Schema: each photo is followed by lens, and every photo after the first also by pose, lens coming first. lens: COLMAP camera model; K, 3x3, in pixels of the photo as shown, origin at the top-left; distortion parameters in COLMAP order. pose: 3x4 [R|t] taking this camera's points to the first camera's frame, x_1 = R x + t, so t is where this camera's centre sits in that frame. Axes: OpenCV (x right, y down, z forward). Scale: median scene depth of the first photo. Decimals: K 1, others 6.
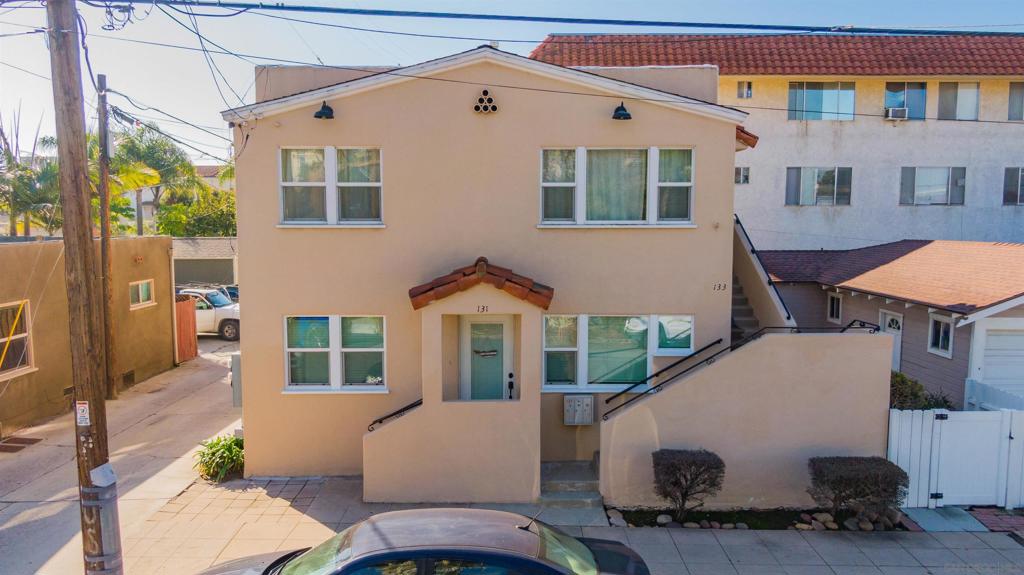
lens RADIAL K [[731.7, 0, 512.4], [0, 731.7, 287.6], [0, 0, 1]] dist [0.020960, -0.025710]
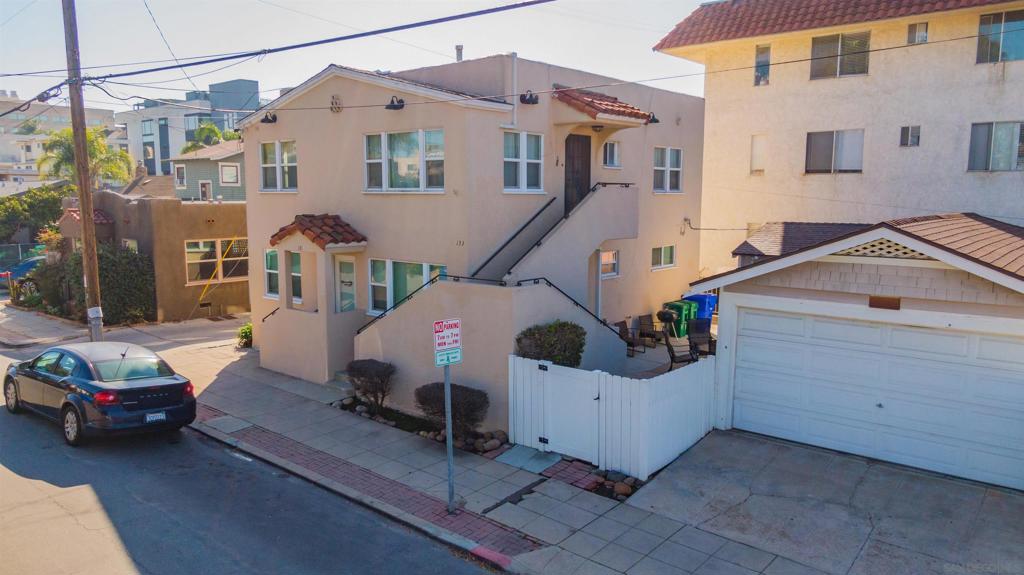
lens RADIAL K [[731.7, 0, 515.3], [0, 731.7, 289.4], [0, 0, 1]] dist [0.020960, -0.025710]
pose [[0.756767, 0.083101, -0.648381, 0.559274], [-0.060743, 0.996535, 0.056825, 0.001215], [0.650856, -0.003618, 0.759192, 0.070071]]
